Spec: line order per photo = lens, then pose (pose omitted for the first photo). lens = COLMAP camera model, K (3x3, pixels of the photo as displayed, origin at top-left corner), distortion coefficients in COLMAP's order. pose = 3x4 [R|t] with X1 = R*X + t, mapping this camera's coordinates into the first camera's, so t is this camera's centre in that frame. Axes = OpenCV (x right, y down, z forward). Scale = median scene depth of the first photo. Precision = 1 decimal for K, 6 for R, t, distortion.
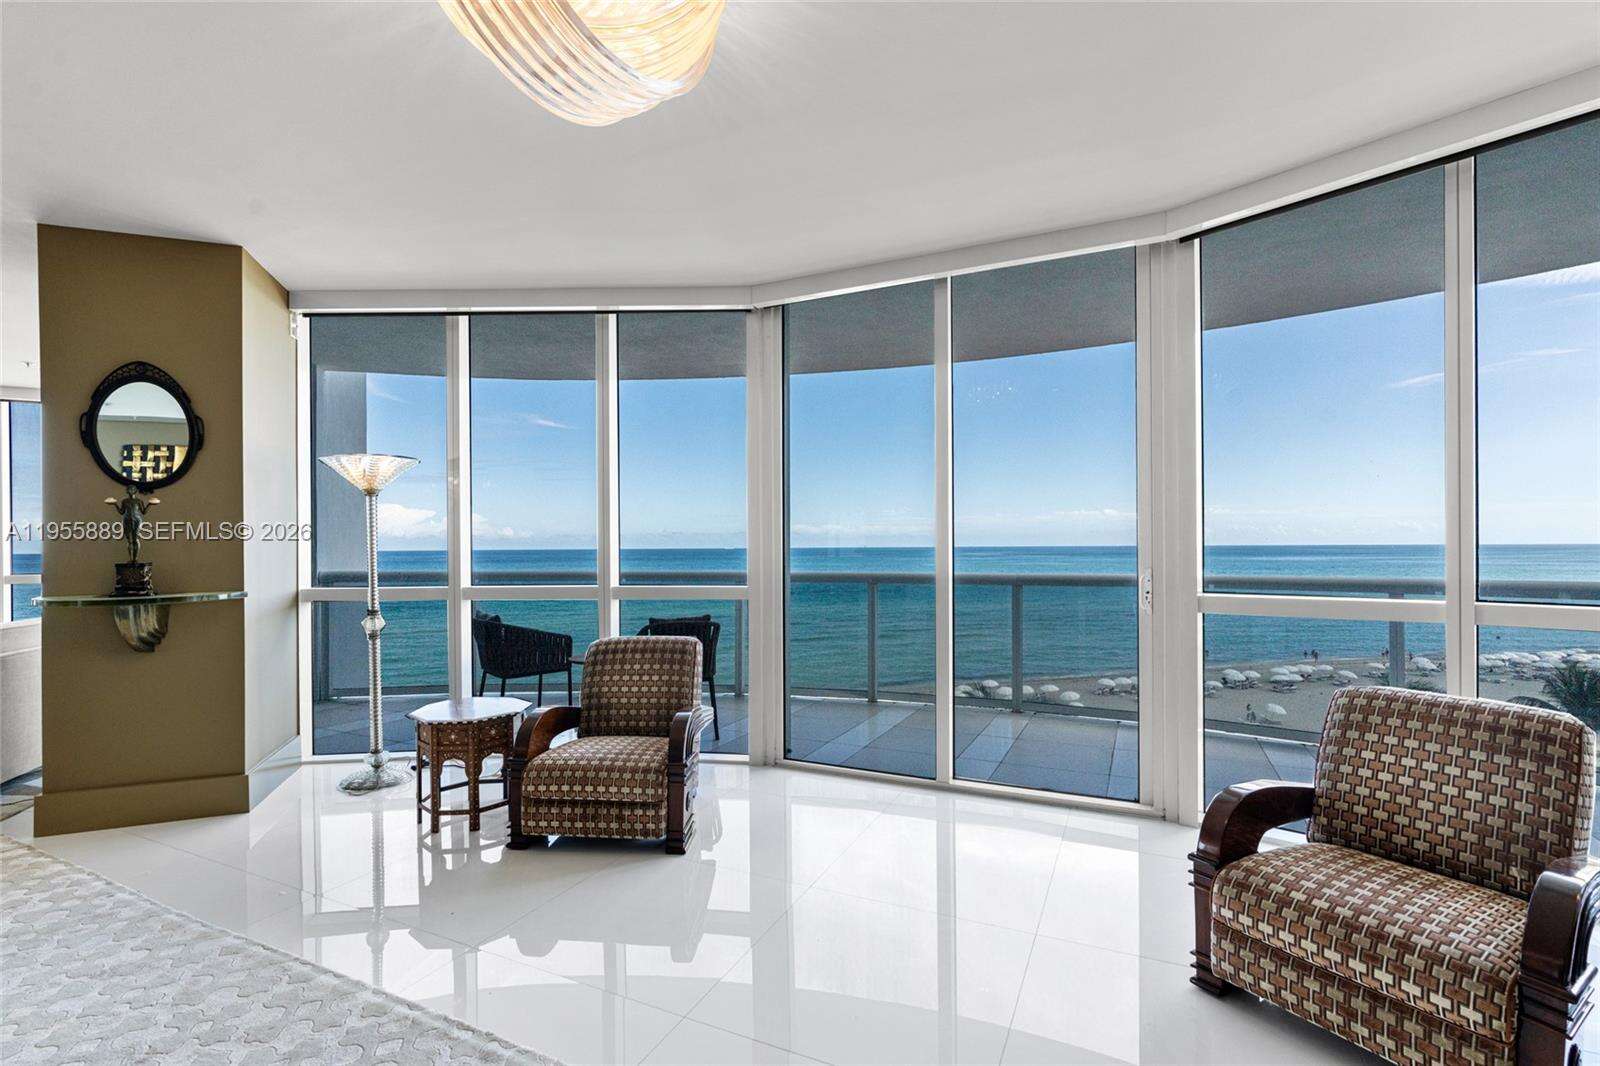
lens RADIAL K [[722.8, 0, 801.9], [0, 722.8, 539.9], [0, 0, 1]] dist [-0.010569, 0.004298]
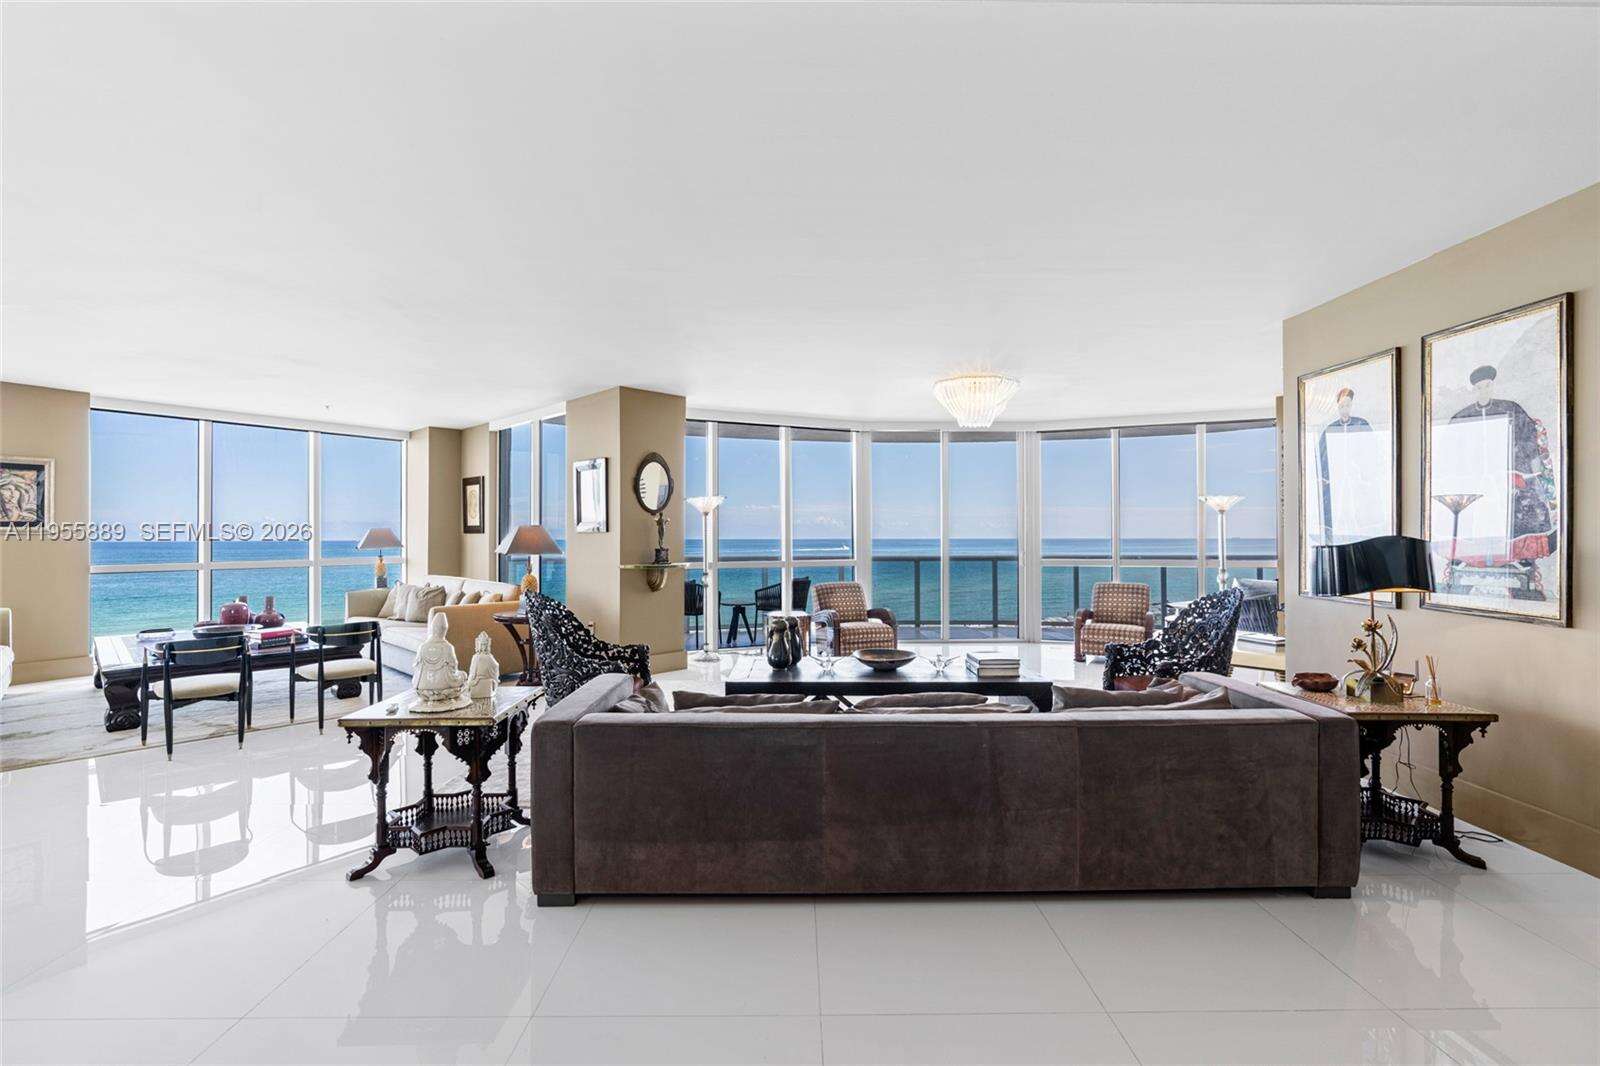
lens RADIAL K [[722.8, 0, 796.6], [0, 722.8, 534.2], [0, 0, 1]] dist [-0.010569, 0.004298]
pose [[0.904949, 0.008229, 0.425442, -1.459119], [-0.009154, 0.999958, 0.000129, -0.015056], [-0.425423, -0.004011, 0.904986, -1.099926]]
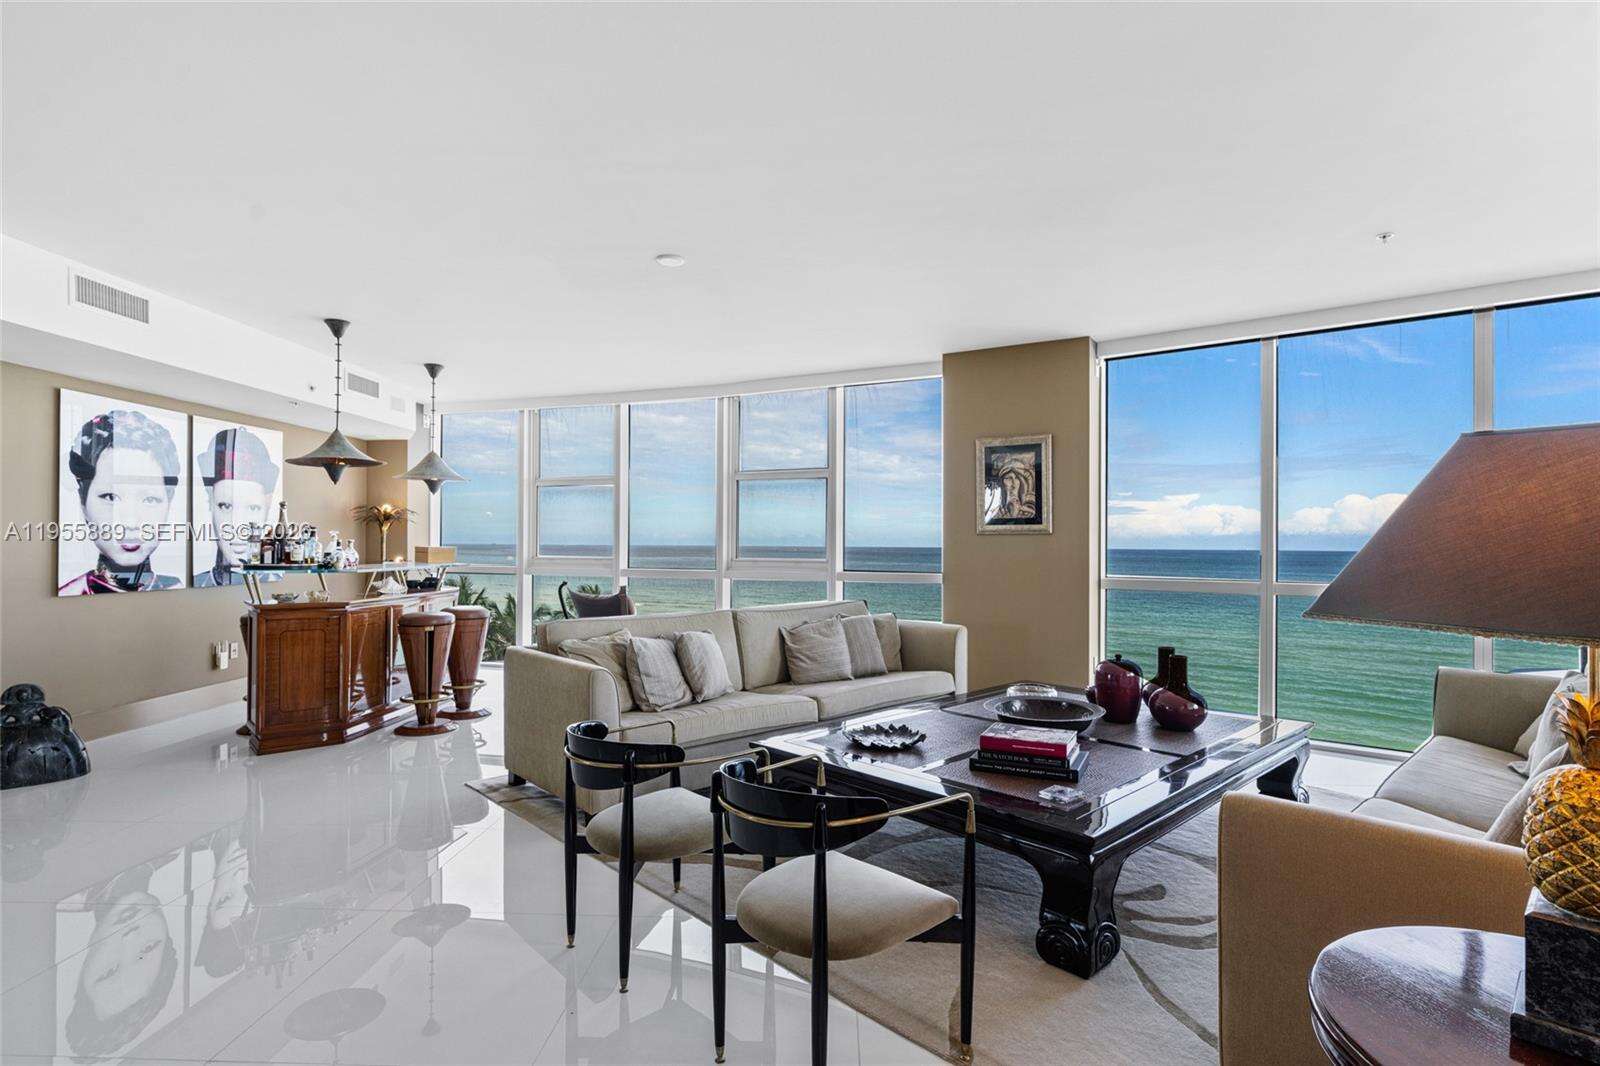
lens RADIAL K [[805.3, 0, 803.1], [0, 805.3, 542.0], [0, 0, 1]] dist [0.003965, 0.001562]
pose [[0.392039, 0.009400, -0.919901, -1.127618], [-0.003812, 0.999956, 0.008594, 0.008619], [0.919941, 0.000138, 0.392057, 0.502513]]
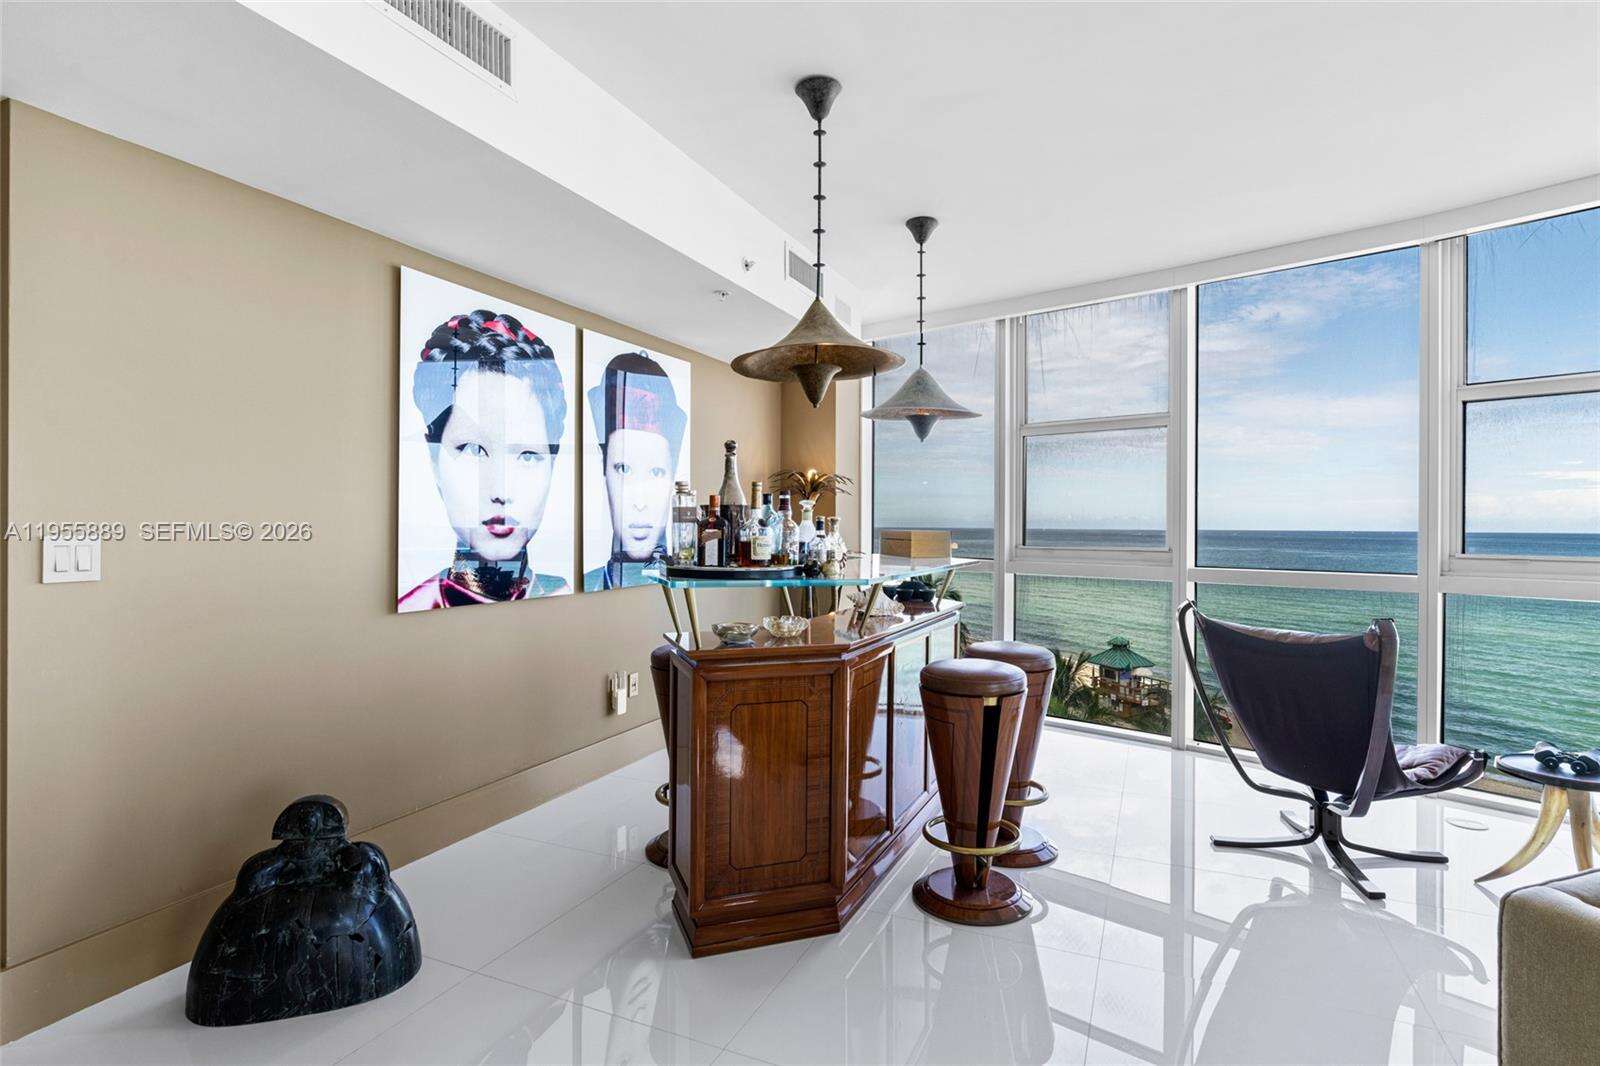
lens RADIAL K [[805.3, 0, 805.1], [0, 805.3, 527.0], [0, 0, 1]] dist [0.003965, 0.001562]
pose [[0.024326, 0.011676, -0.999636, -2.173312], [0.000093, 0.999932, 0.011682, 0.022337], [0.999704, -0.000377, 0.024323, 0.242694]]
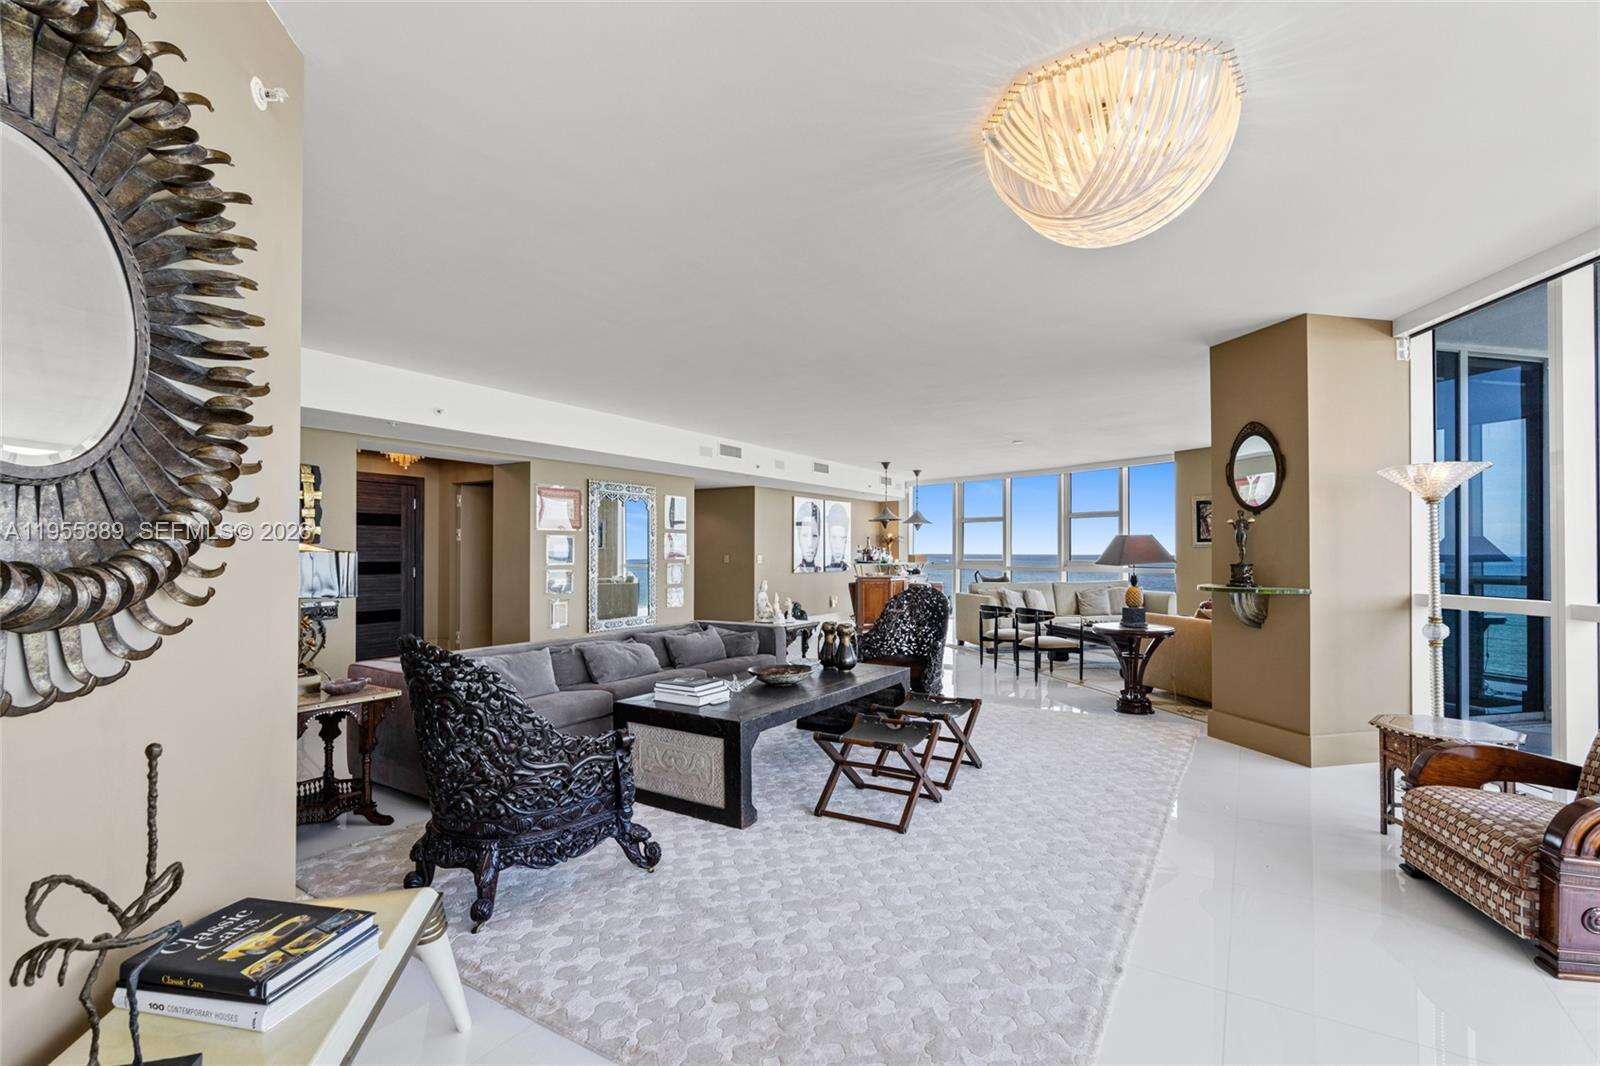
lens RADIAL K [[722.8, 0, 805.3], [0, 722.8, 543.0], [0, 0, 1]] dist [-0.010569, 0.004298]
pose [[-0.116695, -0.004135, -0.993159, 0.591896], [0.003965, 0.999981, -0.004629, -0.006181], [0.993160, -0.004478, -0.116677, 0.295903]]
